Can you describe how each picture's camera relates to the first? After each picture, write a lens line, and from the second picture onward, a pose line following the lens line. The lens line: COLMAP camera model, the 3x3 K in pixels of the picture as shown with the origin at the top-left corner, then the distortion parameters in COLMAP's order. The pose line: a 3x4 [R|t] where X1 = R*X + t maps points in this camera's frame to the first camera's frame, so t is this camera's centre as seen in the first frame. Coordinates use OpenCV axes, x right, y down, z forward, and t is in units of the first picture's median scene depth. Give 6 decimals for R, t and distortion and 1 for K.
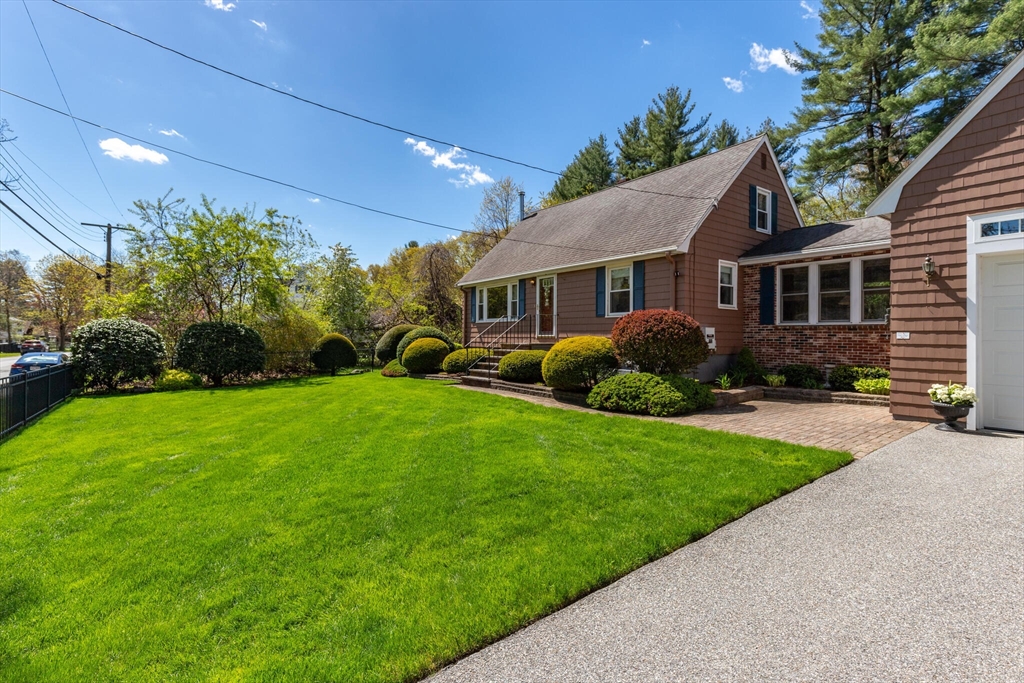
lens RADIAL K [[473.5, 0, 509.9], [0, 473.5, 331.2], [0, 0, 1]] dist [0.002322, 0.000006]
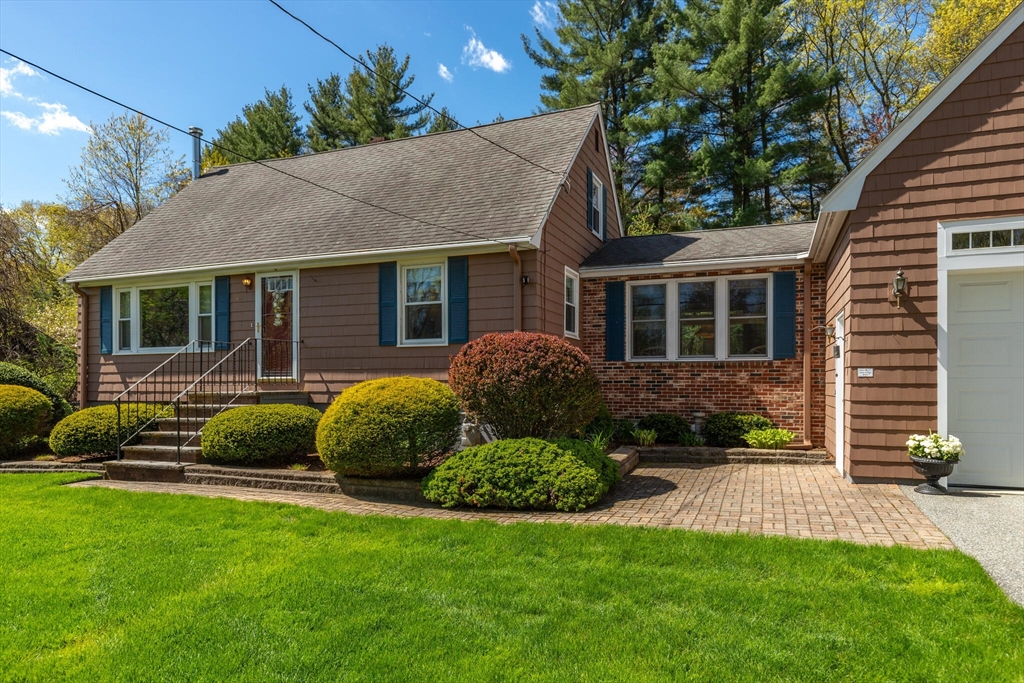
lens RADIAL K [[627.9, 0, 516.2], [0, 627.9, 379.8], [0, 0, 1]] dist [0.004921, 0.000487]
pose [[0.841532, -0.006163, 0.540172, -0.108875], [0.001462, 0.999957, 0.009132, 0.006222], [-0.540205, -0.006895, 0.841505, 0.258908]]
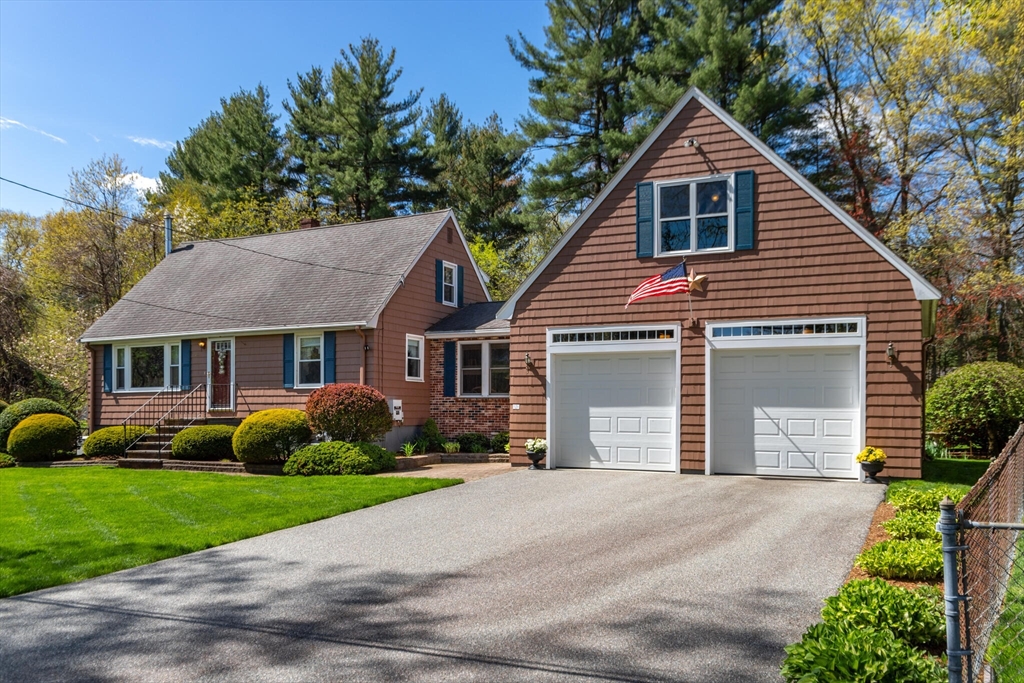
lens RADIAL K [[839.2, 0, 511.2], [0, 839.2, 400.8], [0, 0, 1]] dist [-0.011503, -0.000233]
pose [[0.881158, -0.002317, 0.472817, -0.213006], [0.002418, 0.999997, 0.000395, -0.005219], [-0.472816, 0.000795, 0.881161, -0.690884]]
